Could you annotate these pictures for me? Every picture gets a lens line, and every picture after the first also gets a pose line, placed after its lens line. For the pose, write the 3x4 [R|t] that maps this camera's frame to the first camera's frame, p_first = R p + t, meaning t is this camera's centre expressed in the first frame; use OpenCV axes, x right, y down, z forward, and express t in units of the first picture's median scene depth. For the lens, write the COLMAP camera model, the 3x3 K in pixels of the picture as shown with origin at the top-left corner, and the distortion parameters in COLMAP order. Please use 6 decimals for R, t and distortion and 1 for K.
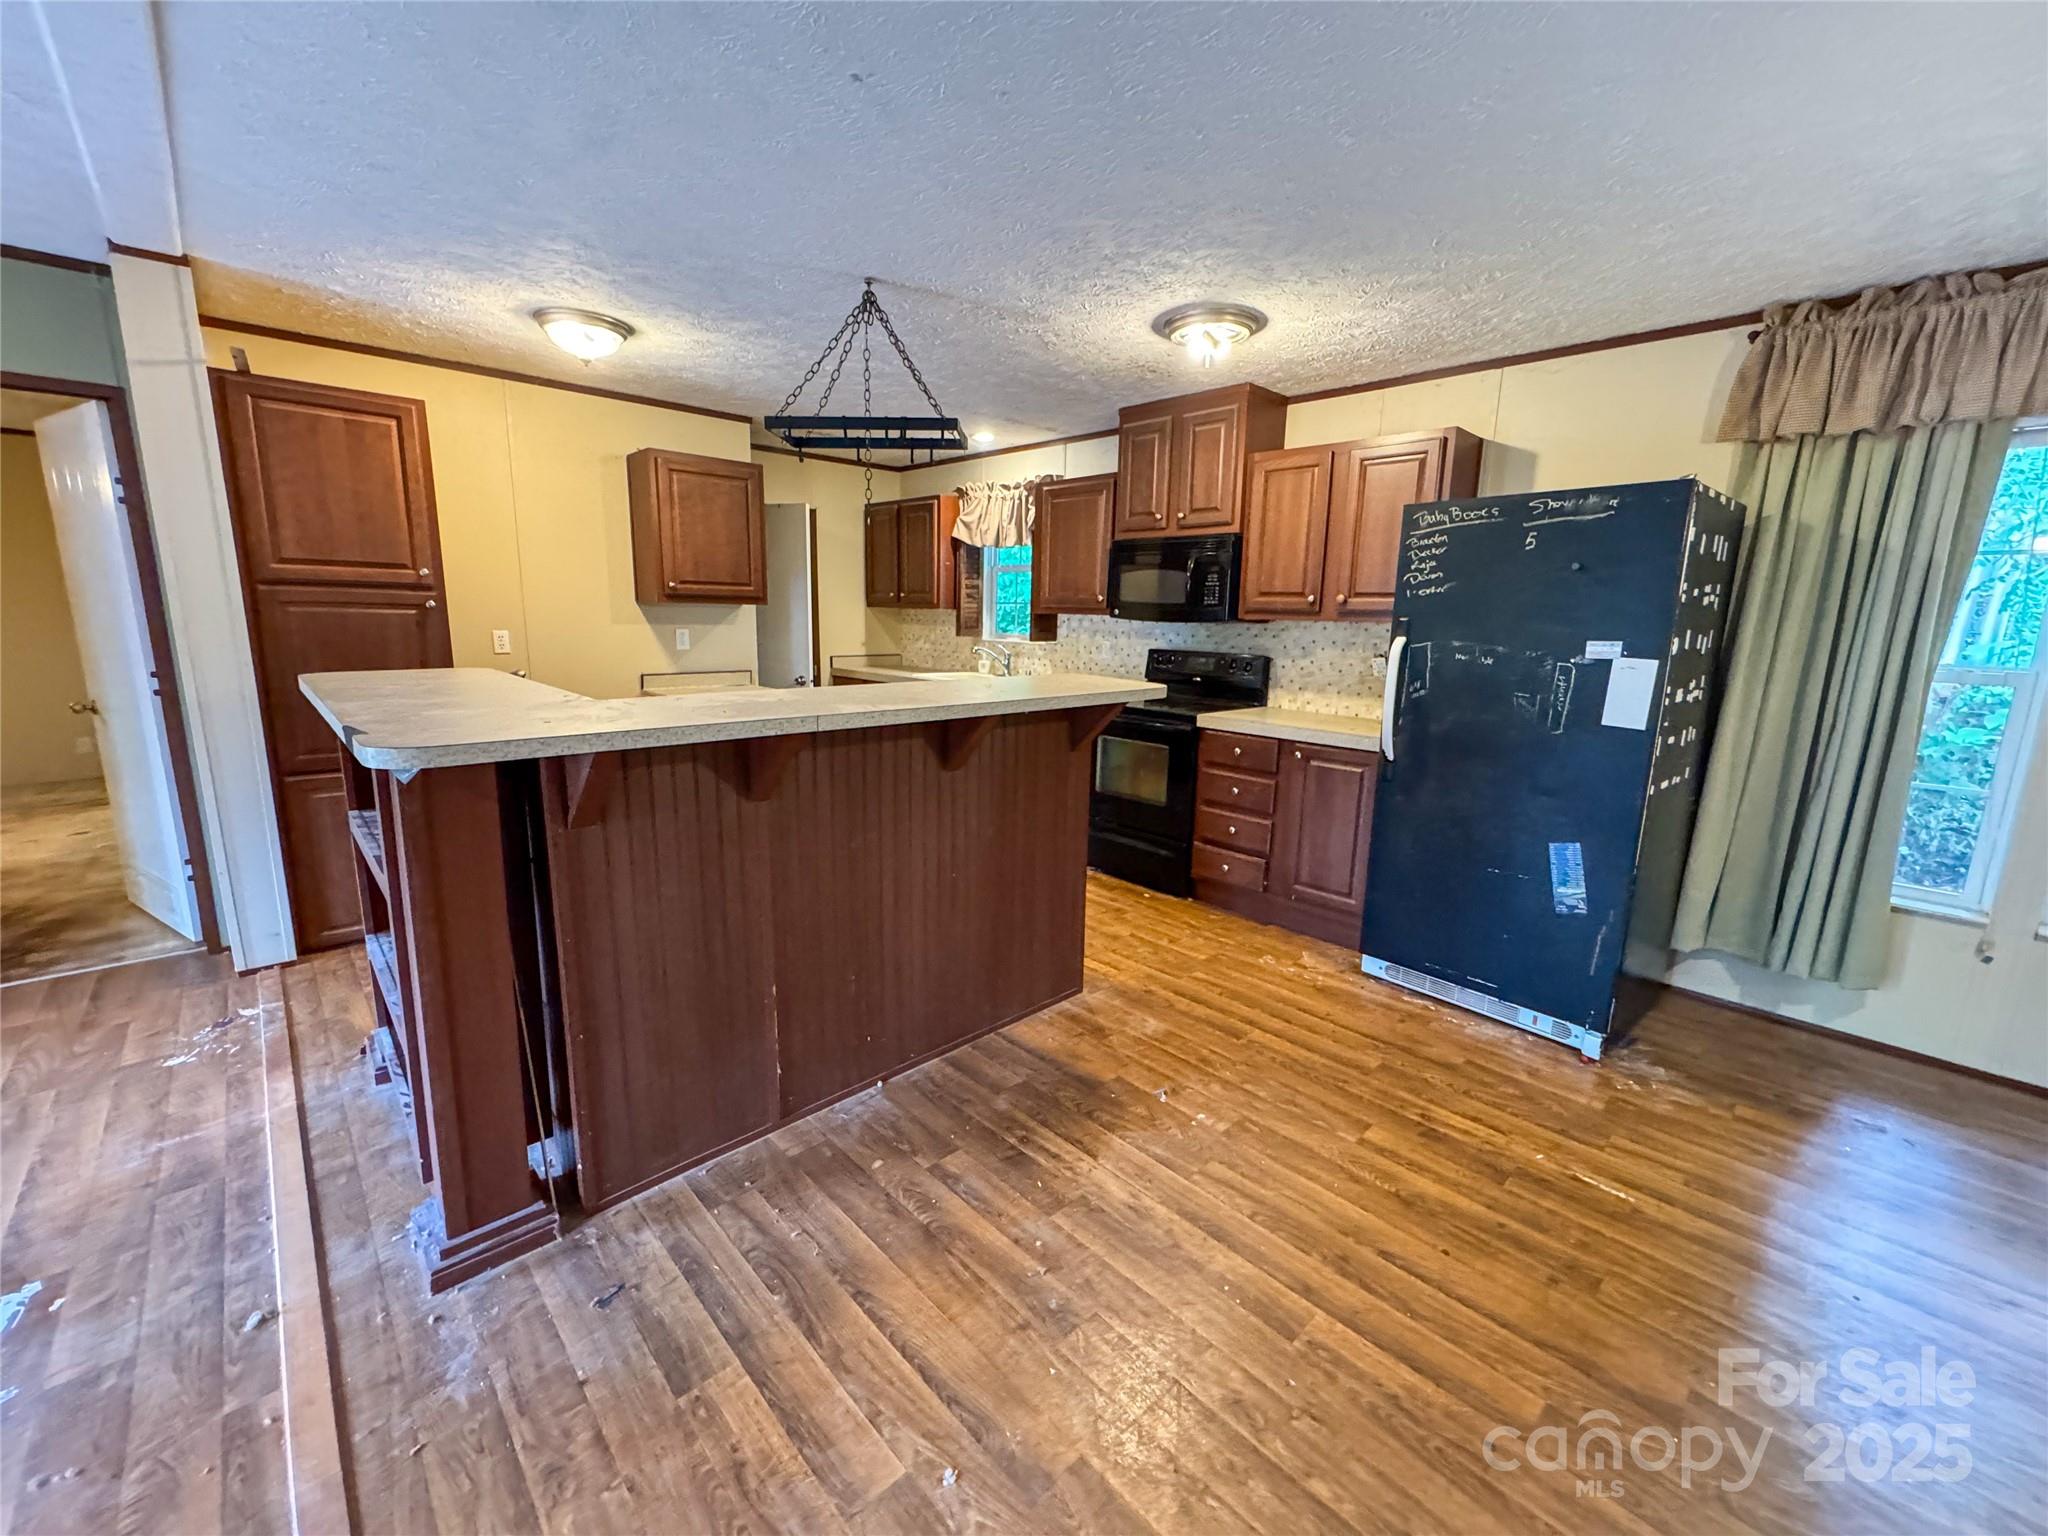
lens RADIAL K [[814.2, 0, 1027.4], [0, 814.2, 769.5], [0, 0, 1]] dist [-0.007497, 0.000387]
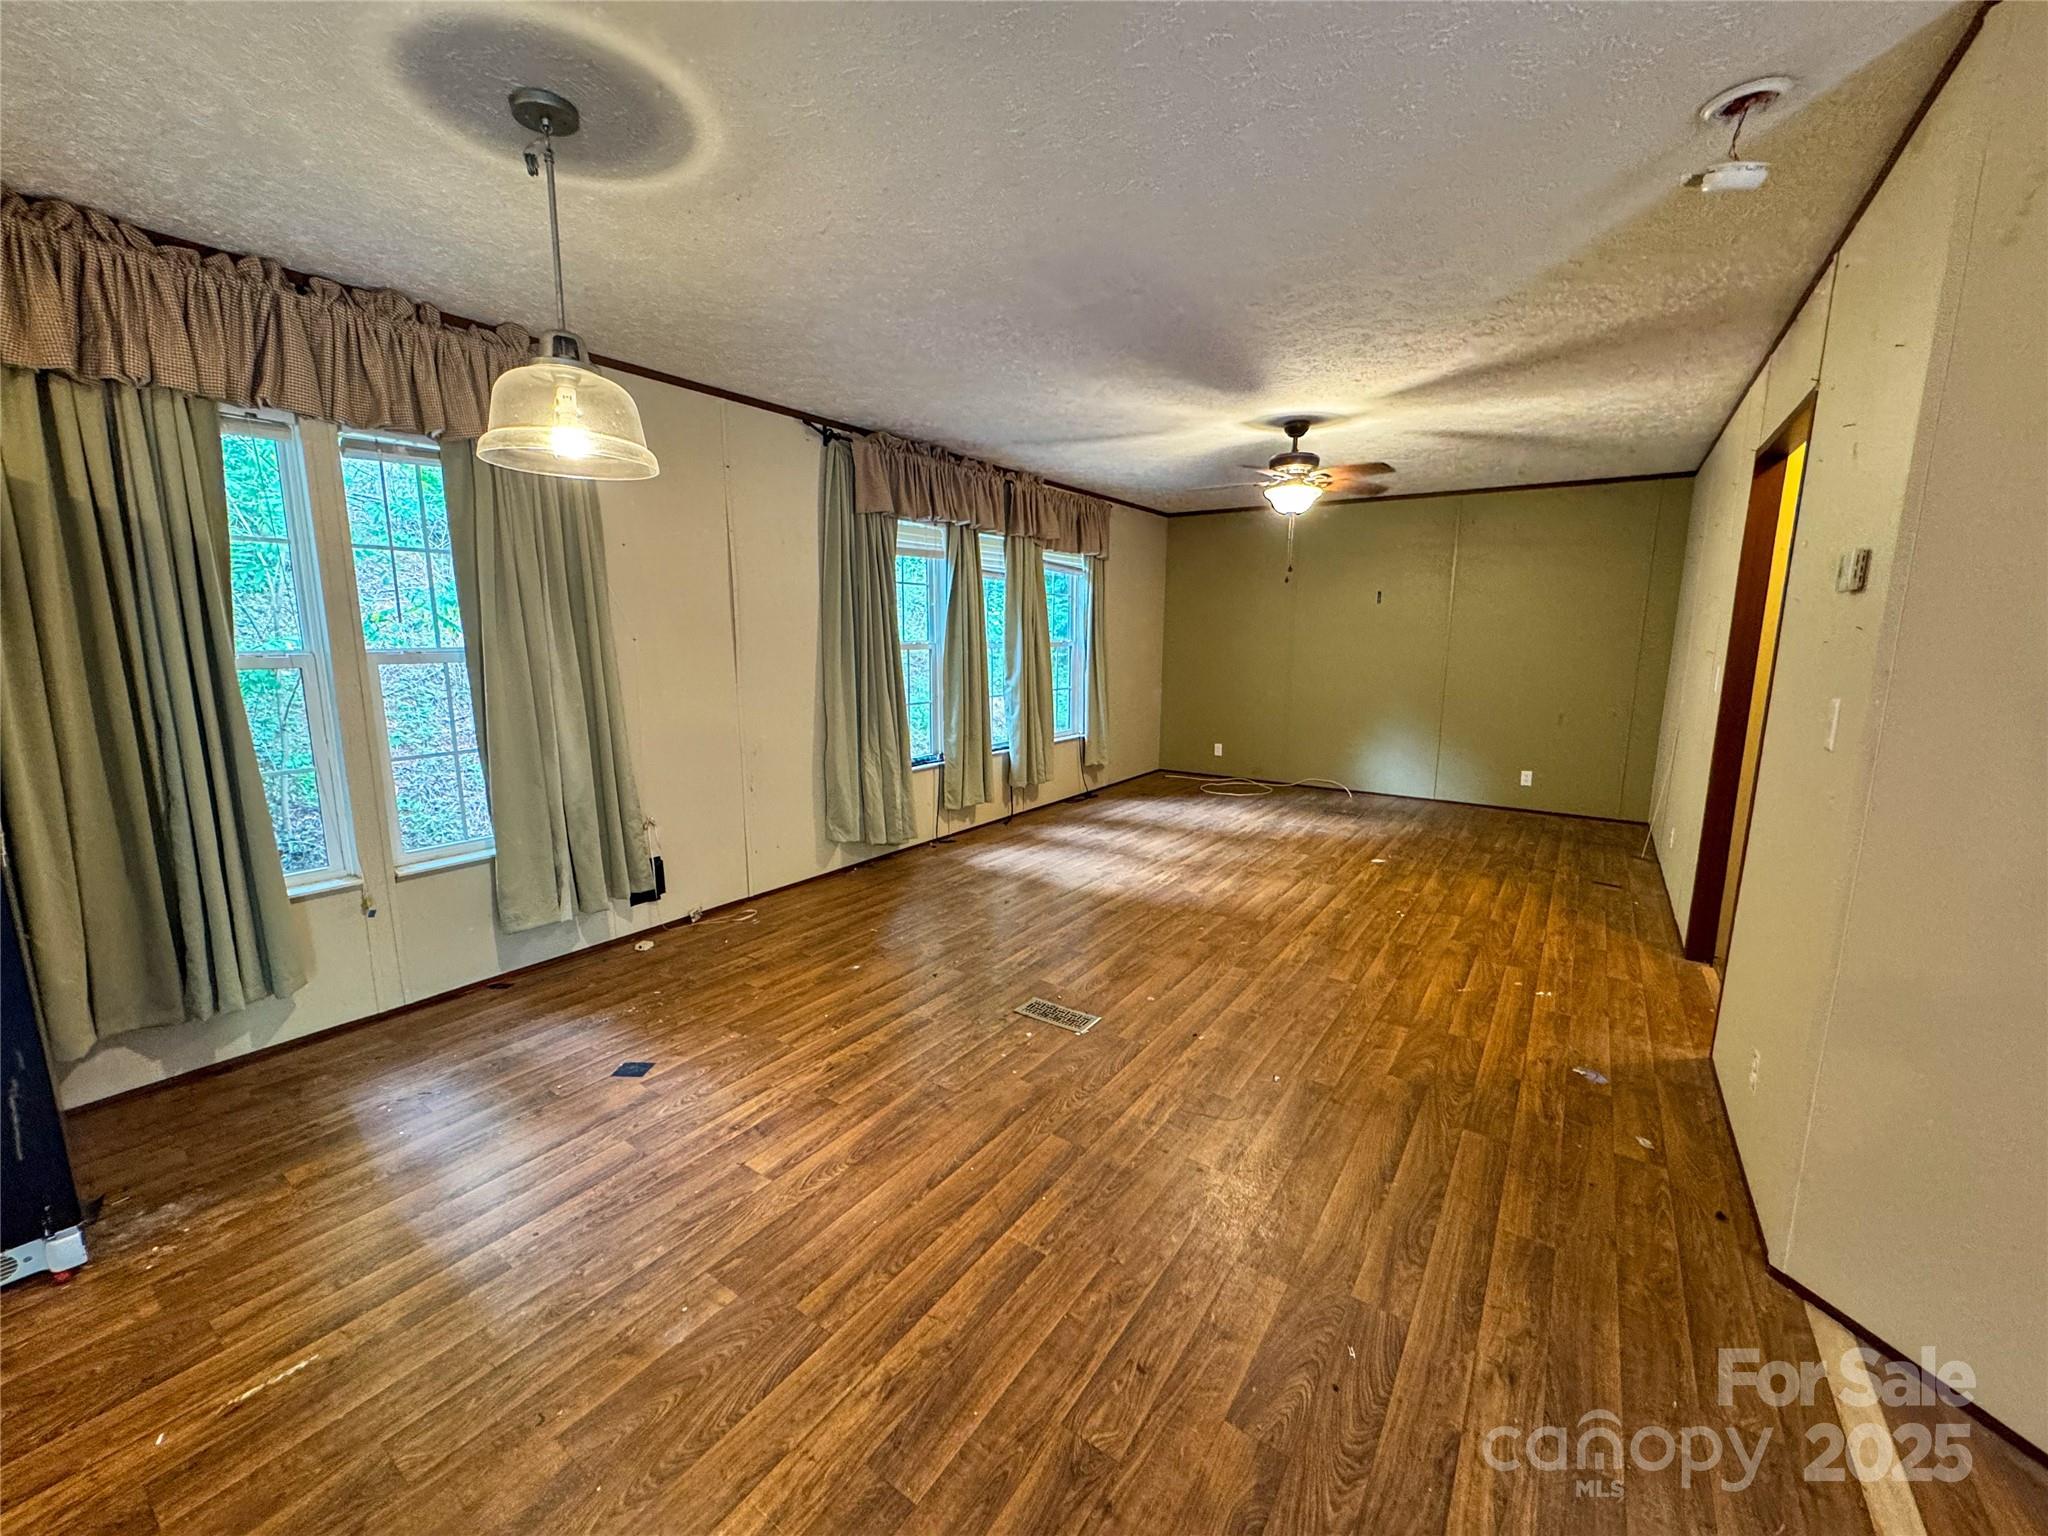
lens RADIAL K [[814.2, 0, 1019.9], [0, 814.2, 765.3], [0, 0, 1]] dist [-0.007497, 0.000387]
pose [[-0.200563, -0.184871, 0.962080, -0.014268], [0.182259, 0.957849, 0.222053, -0.043267], [-0.962578, 0.219883, -0.158414, 0.287416]]
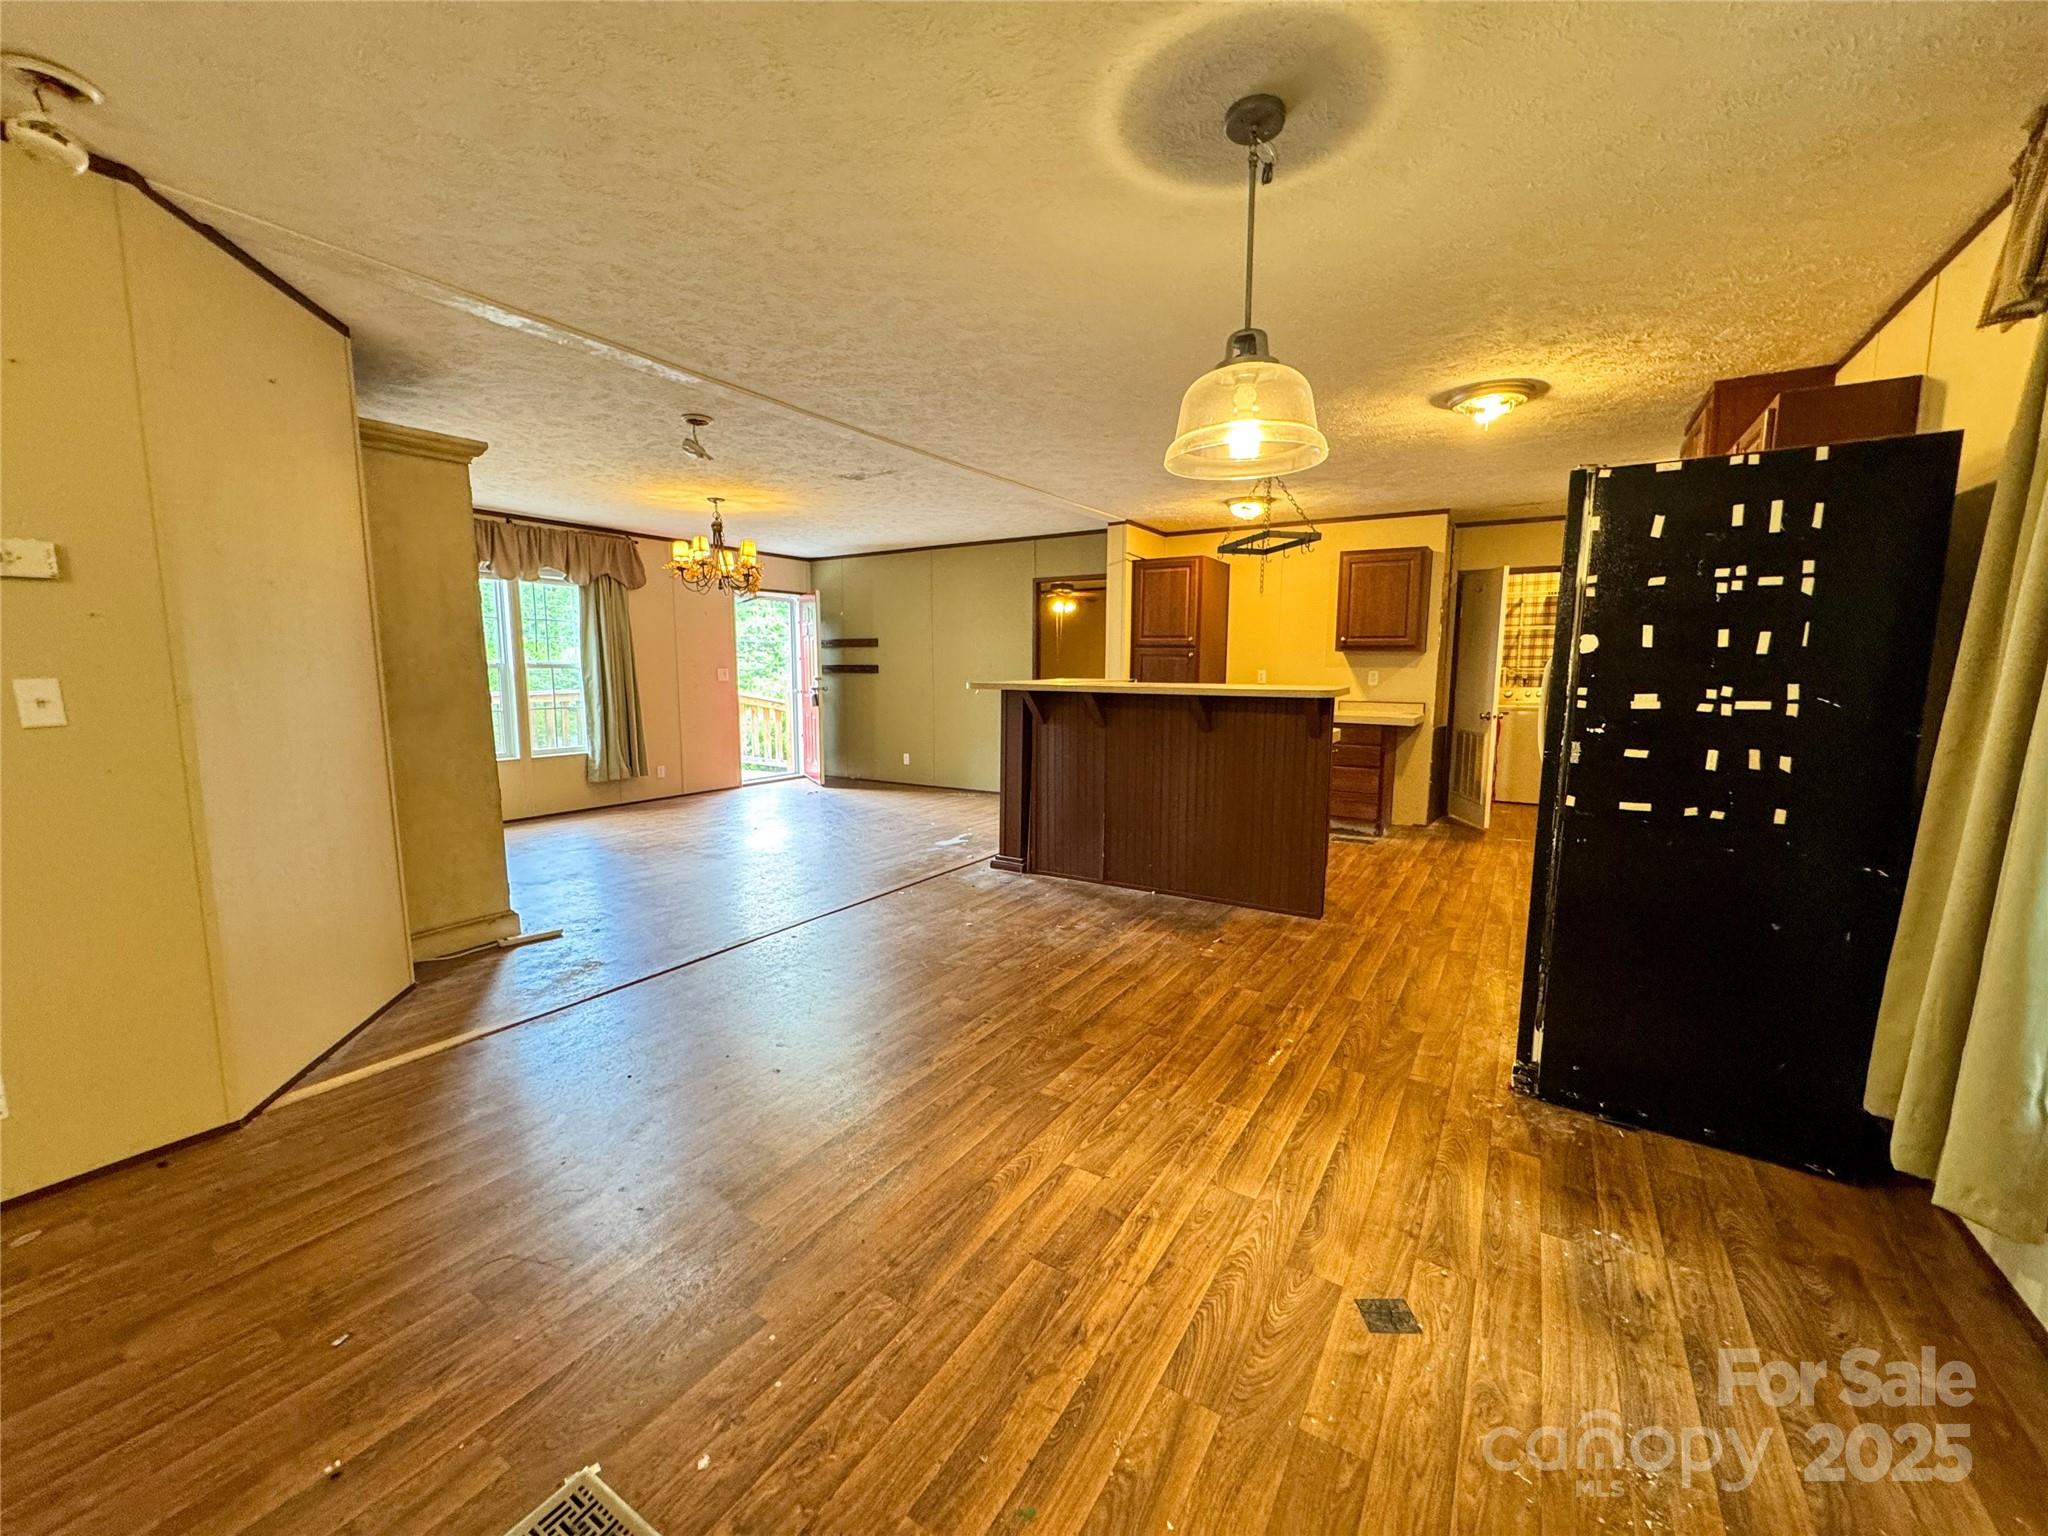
lens RADIAL K [[814.2, 0, 1017.3], [0, 814.2, 776.7], [0, 0, 1]] dist [-0.007497, 0.000387]
pose [[0.241866, 0.111485, -0.963884, 1.501875], [-0.190364, 0.979524, 0.065526, 0.058237], [0.951453, 0.167640, 0.258137, 0.161912]]
